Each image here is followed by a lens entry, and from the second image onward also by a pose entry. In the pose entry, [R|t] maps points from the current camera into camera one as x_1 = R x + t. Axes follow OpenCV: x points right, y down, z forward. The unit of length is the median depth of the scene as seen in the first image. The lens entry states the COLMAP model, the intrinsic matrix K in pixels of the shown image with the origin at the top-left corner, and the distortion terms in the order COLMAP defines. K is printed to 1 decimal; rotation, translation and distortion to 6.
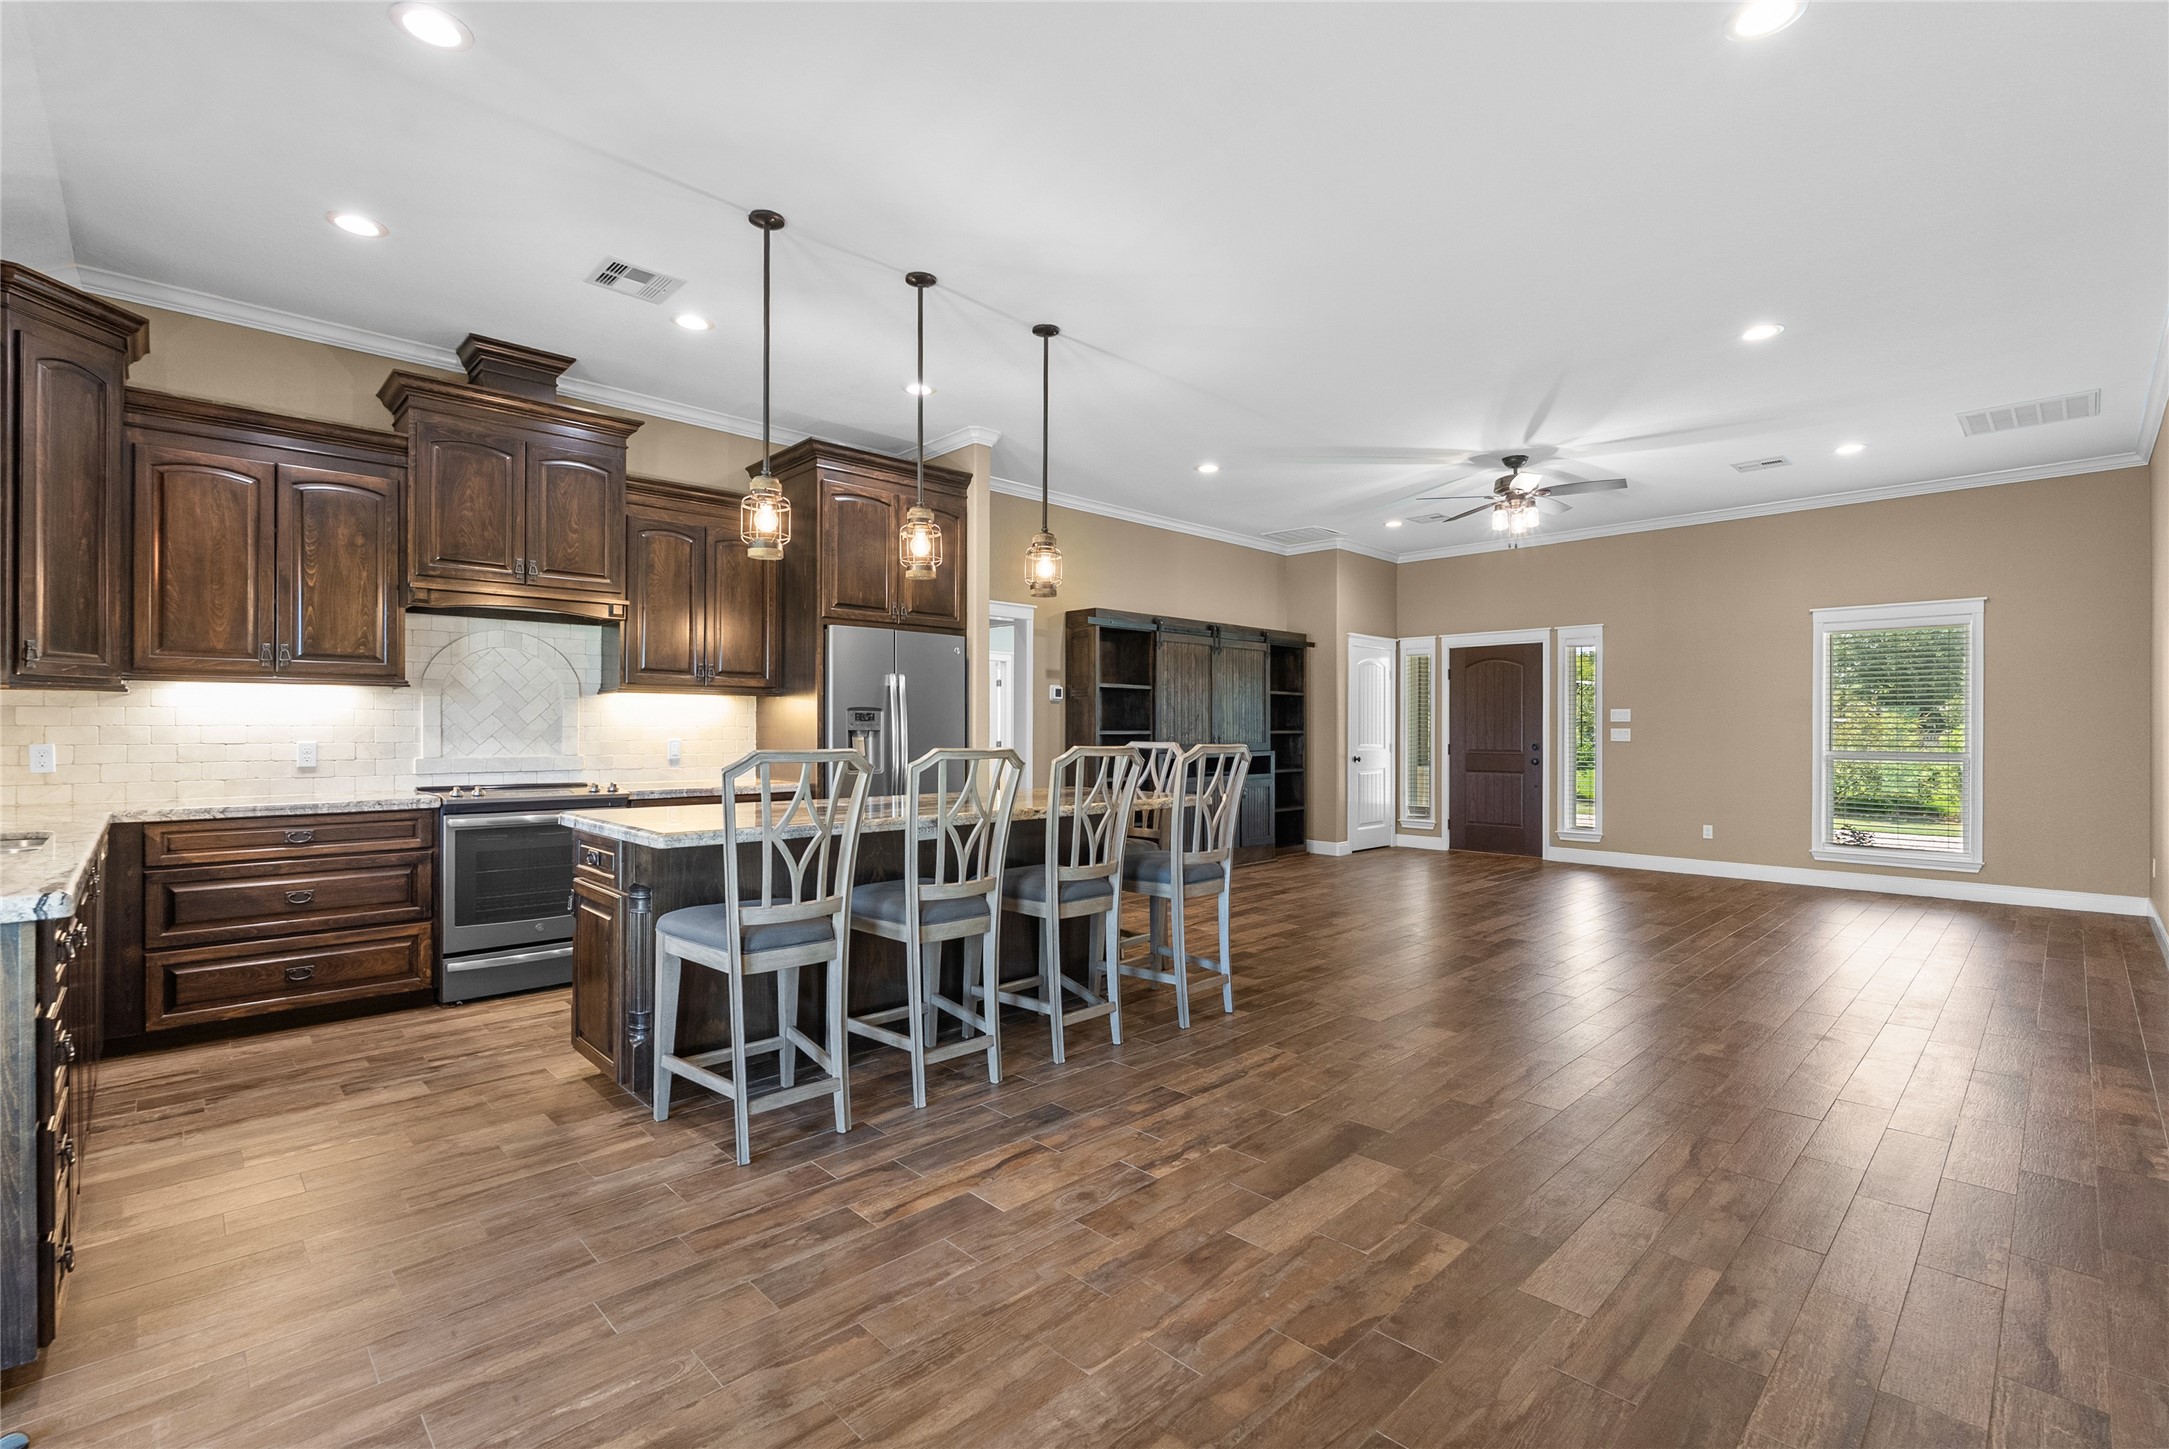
lens RADIAL K [[957.7, 0, 1084.5], [0, 957.7, 724.5], [0, 0, 1]] dist [-0.008744, 0.001214]
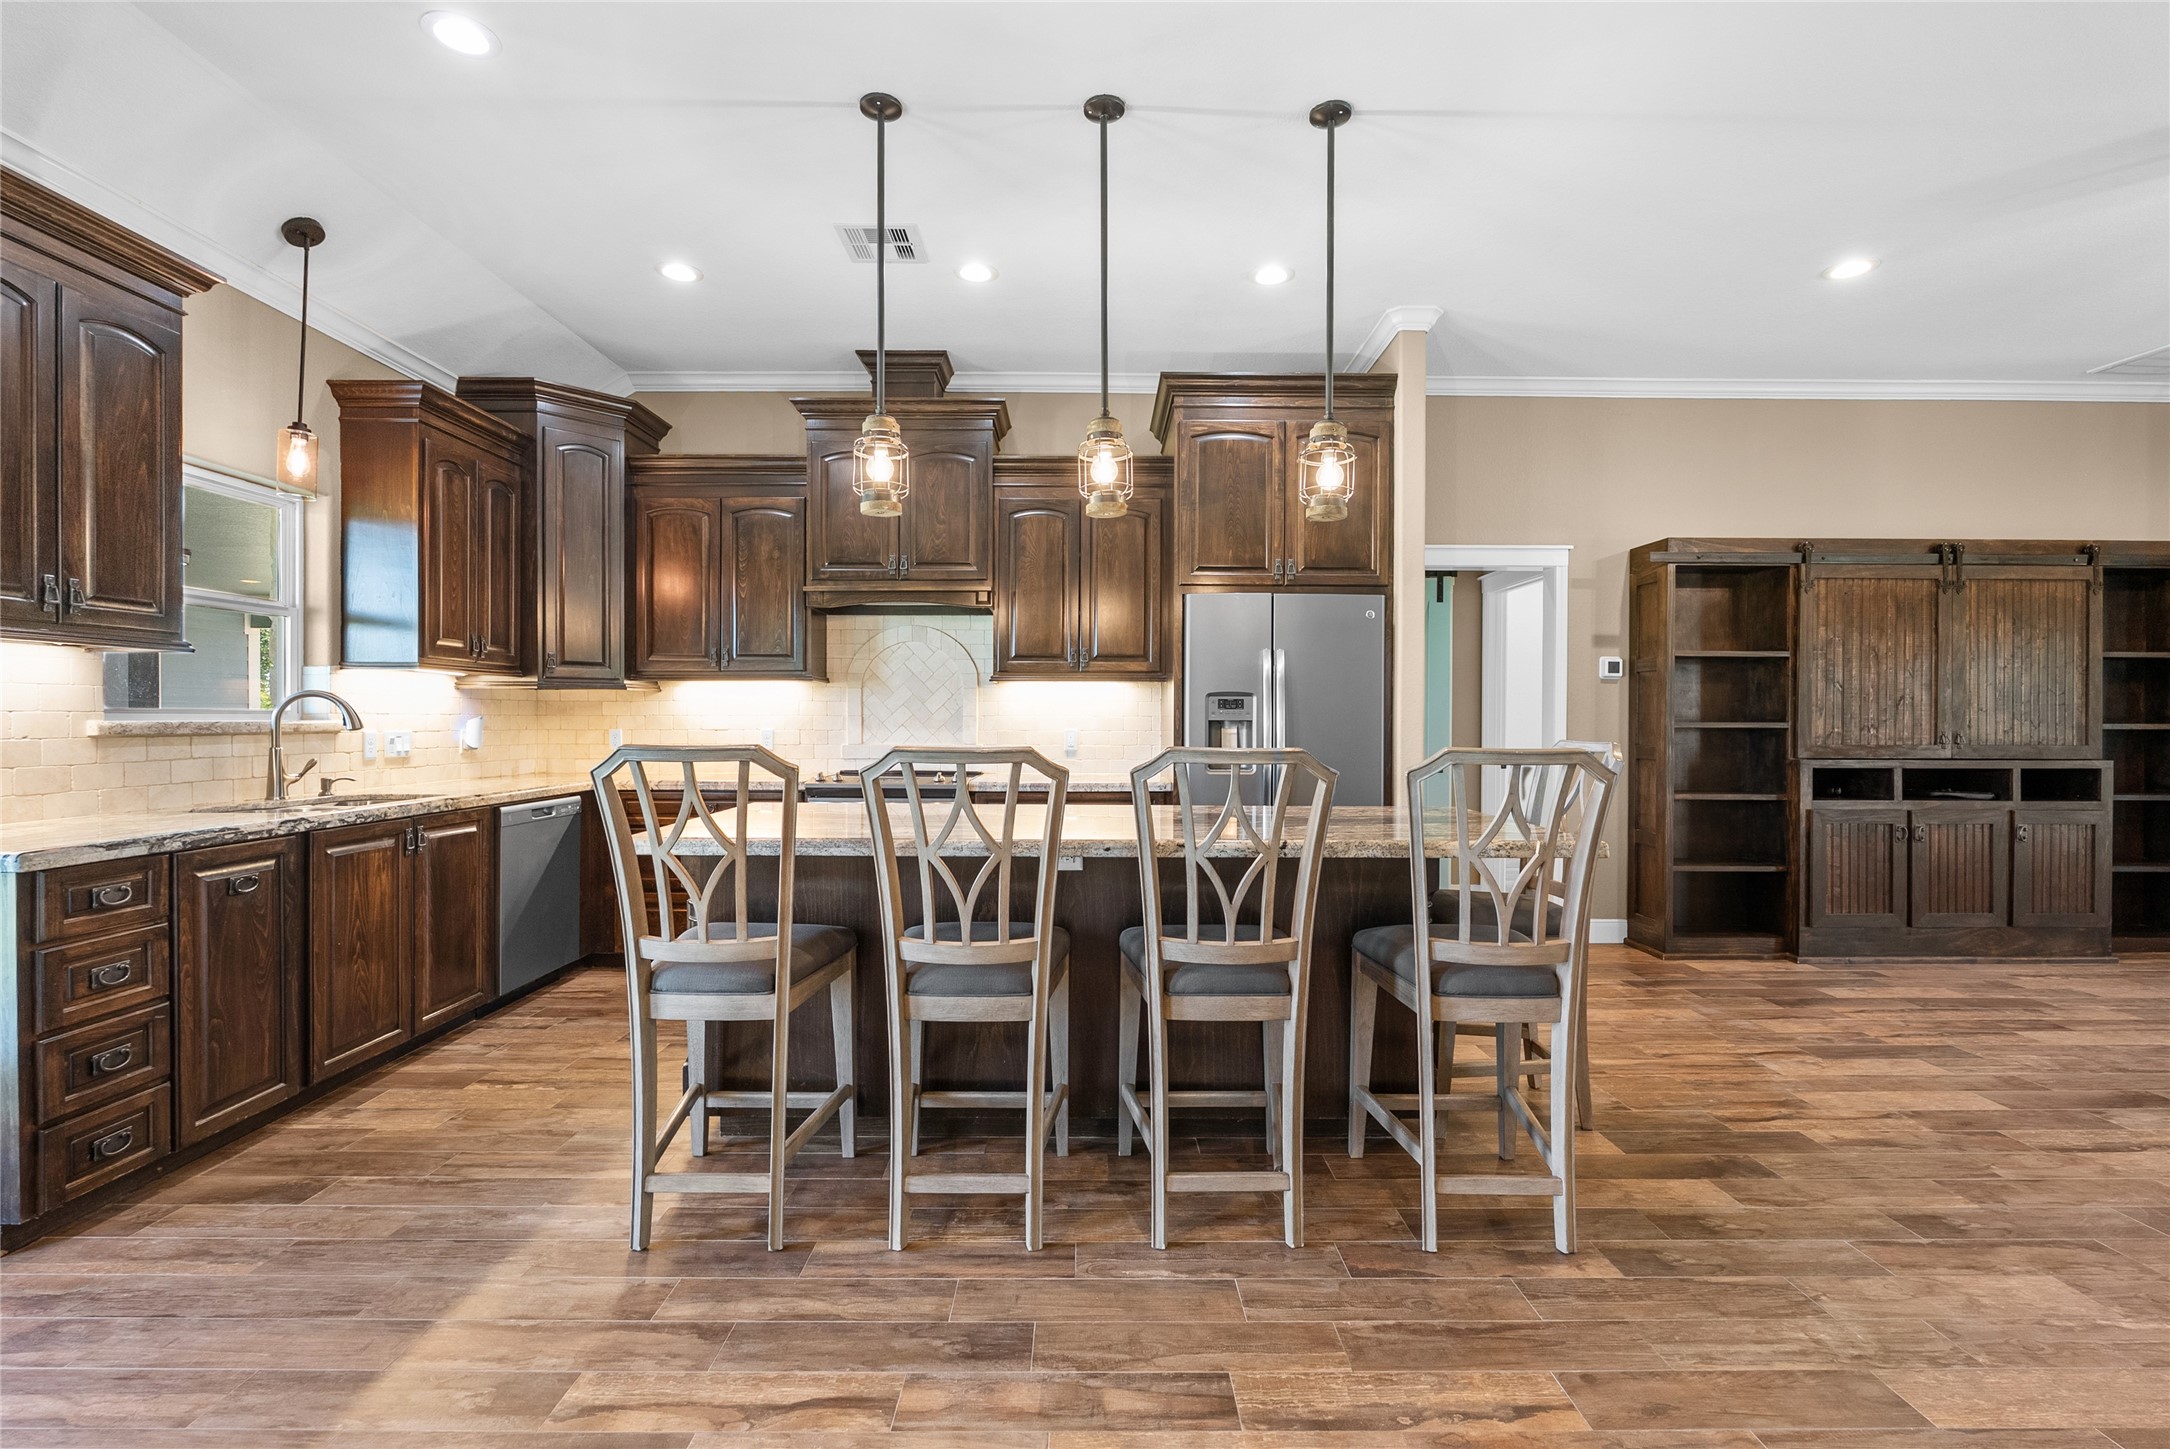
lens RADIAL K [[958.1, 0, 1085.0], [0, 958.1, 724.5], [0, 0, 1]] dist [-0.008744, 0.001214]
pose [[0.725630, 0.006224, -0.688057, 0.215395], [0.001347, 0.999944, 0.010465, 0.000150], [0.688084, -0.008520, 0.725581, 0.299500]]
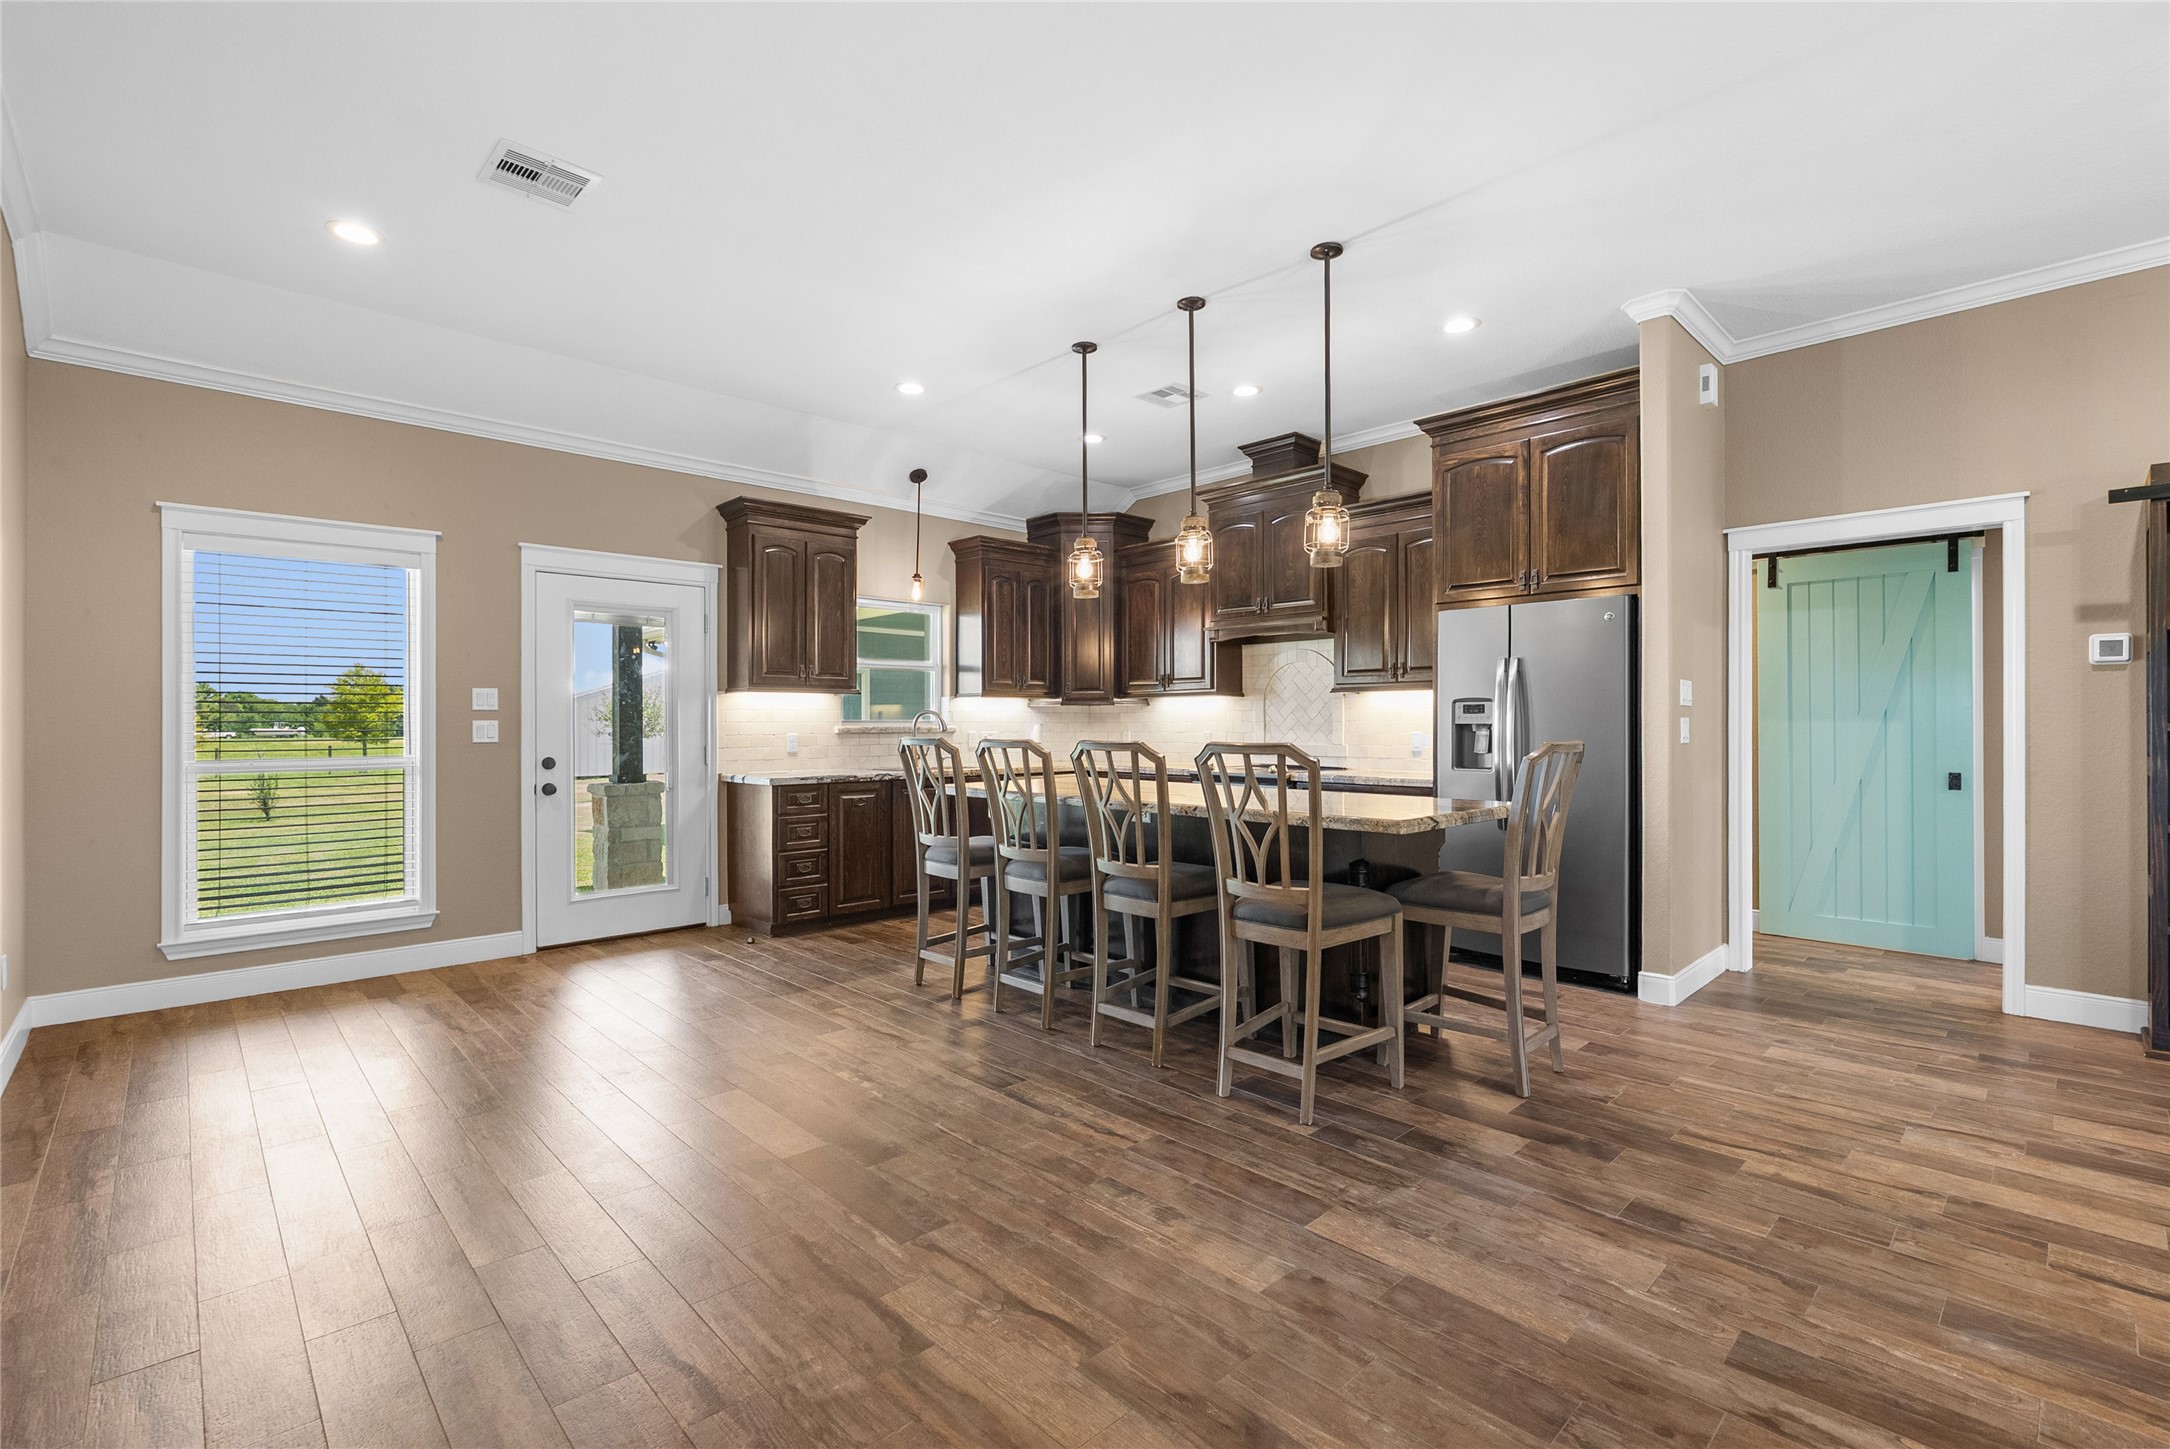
lens RADIAL K [[958.1, 0, 1085.0], [0, 958.1, 724.5], [0, 0, 1]] dist [-0.008744, 0.001214]
pose [[-0.001552, -0.000776, -0.999998, 0.595737], [0.007406, 0.999972, -0.000788, 0.003734], [0.999971, -0.007408, -0.001546, 0.584676]]
